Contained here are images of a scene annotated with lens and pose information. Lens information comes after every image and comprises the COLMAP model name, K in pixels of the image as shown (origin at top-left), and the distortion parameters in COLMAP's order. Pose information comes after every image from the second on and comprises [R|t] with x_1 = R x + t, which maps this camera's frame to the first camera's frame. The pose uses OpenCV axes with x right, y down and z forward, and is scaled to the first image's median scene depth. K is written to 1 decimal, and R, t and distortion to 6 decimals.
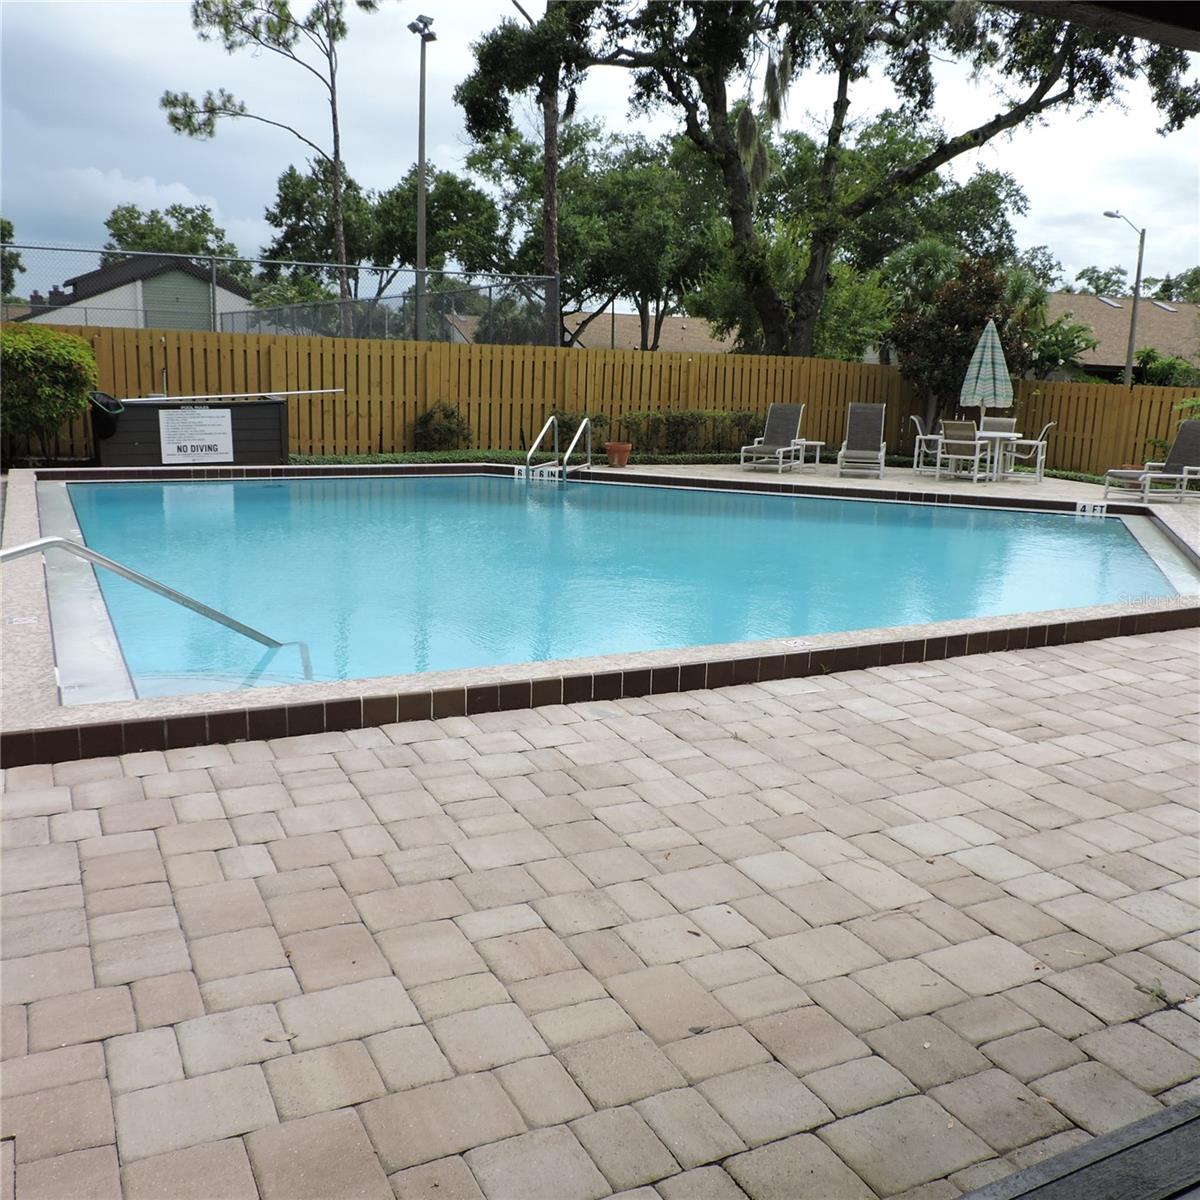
lens RADIAL K [[1113.9, 0, 563.8], [0, 1113.9, 600.1], [0, 0, 1]] dist [-0.002361, -0.077721]
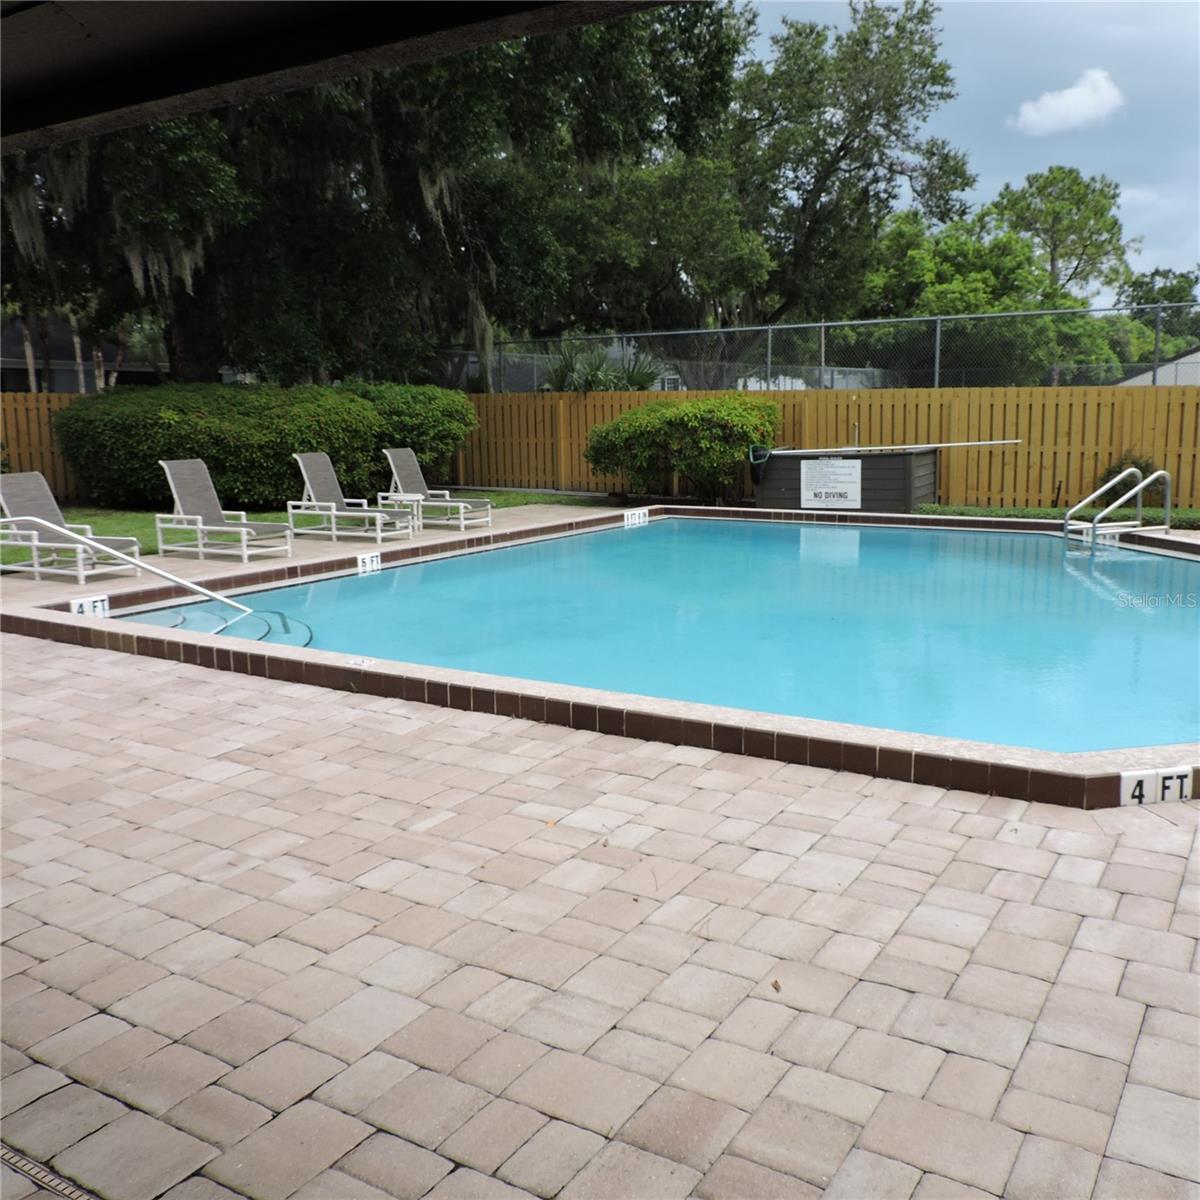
lens RADIAL K [[1104.7, 0, 600.0], [0, 1104.7, 600.0], [0, 0, 1]] dist [-0.079847, -0.004771]
pose [[0.521823, 0.099433, -0.847239, 0.473487], [-0.141390, 0.989528, 0.029048, -0.032775], [0.841255, 0.104633, 0.530417, 0.238443]]
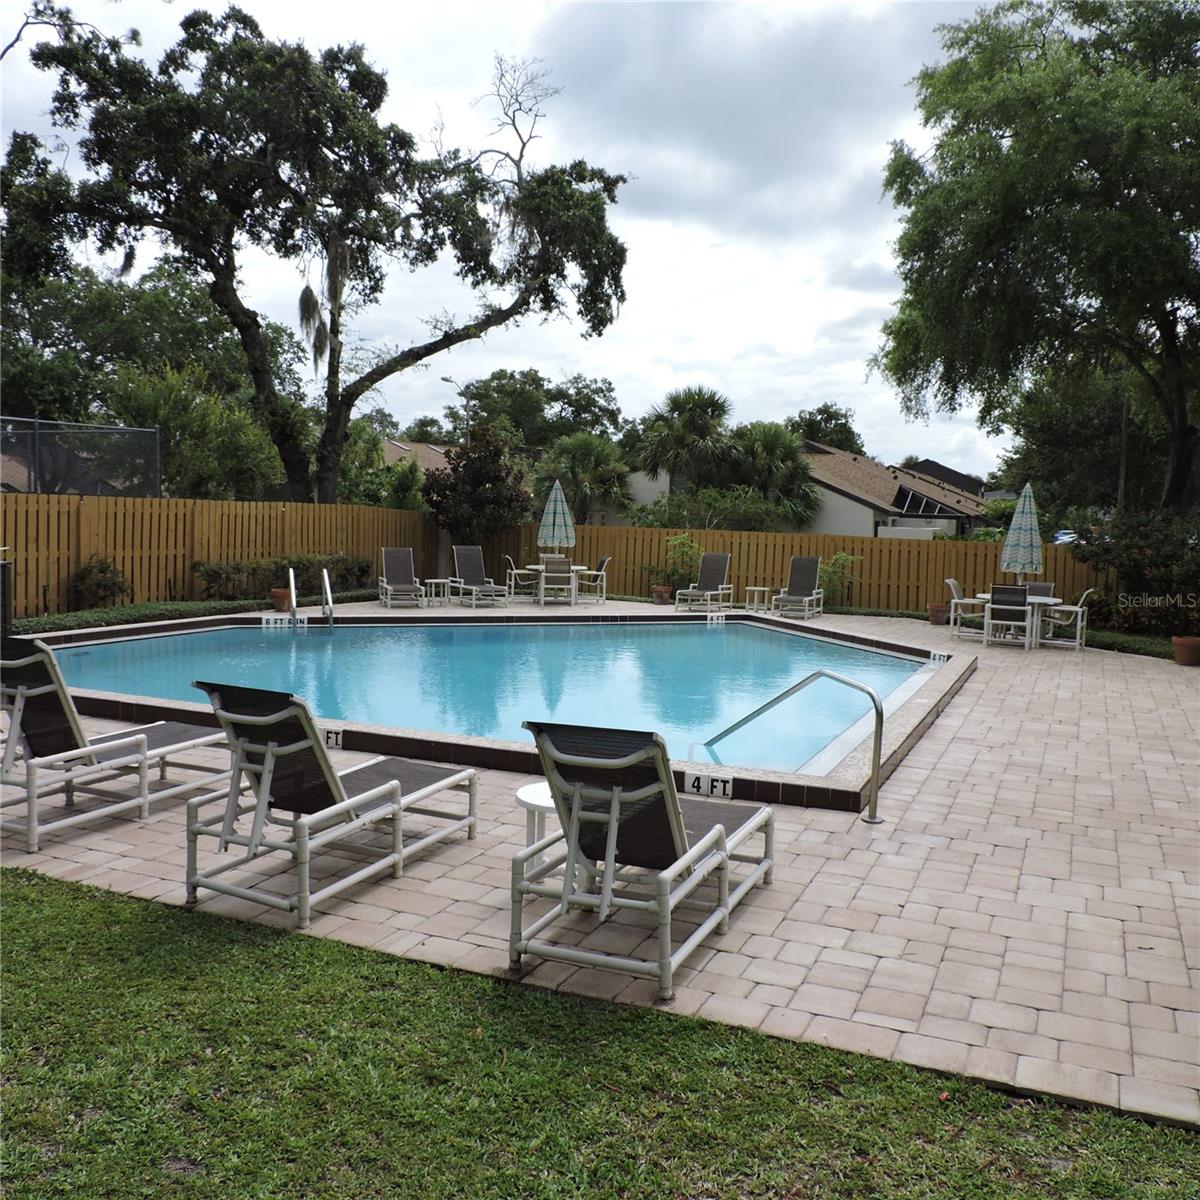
lens RADIAL K [[1113.9, 0, 563.8], [0, 1113.9, 600.1], [0, 0, 1]] dist [-0.002361, -0.077721]
pose [[0.762237, -0.058161, 0.644679, -0.495525], [0.127925, 0.989847, -0.061952, -0.034238], [-0.634531, 0.129693, 0.761939, 0.019001]]
